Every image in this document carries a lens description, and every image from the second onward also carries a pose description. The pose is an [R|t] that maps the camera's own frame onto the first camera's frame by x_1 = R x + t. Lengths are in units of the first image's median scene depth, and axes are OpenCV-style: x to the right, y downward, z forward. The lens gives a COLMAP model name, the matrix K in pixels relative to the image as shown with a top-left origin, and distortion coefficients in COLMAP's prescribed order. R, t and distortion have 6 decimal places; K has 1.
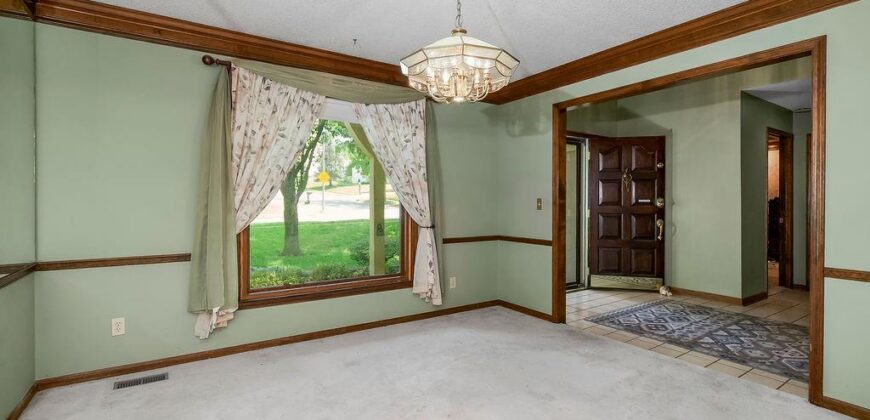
lens RADIAL K [[405.4, 0, 440.1], [0, 405.4, 207.2], [0, 0, 1]] dist [-0.001528, -0.000138]
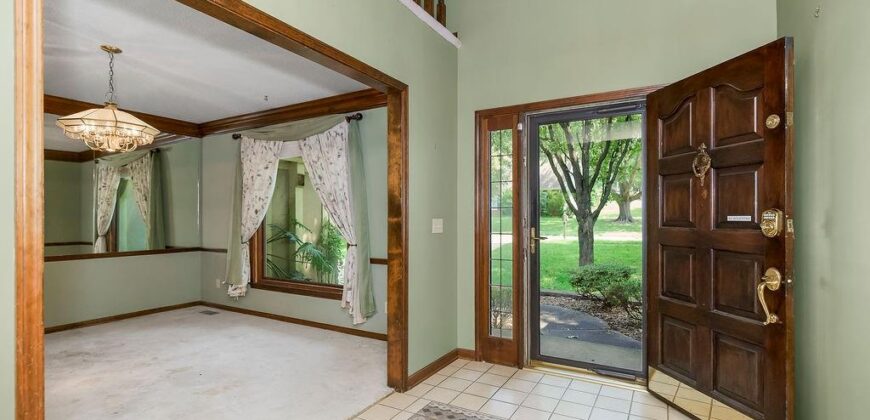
lens RADIAL K [[403.9, 0, 436.2], [0, 403.9, 220.5], [0, 0, 1]] dist [-0.000188, -0.000044]
pose [[0.443927, 0.003714, -0.896055, 0.956389], [-0.011478, 0.999933, -0.001542, -0.012441], [0.895989, 0.010969, 0.443940, 0.730226]]
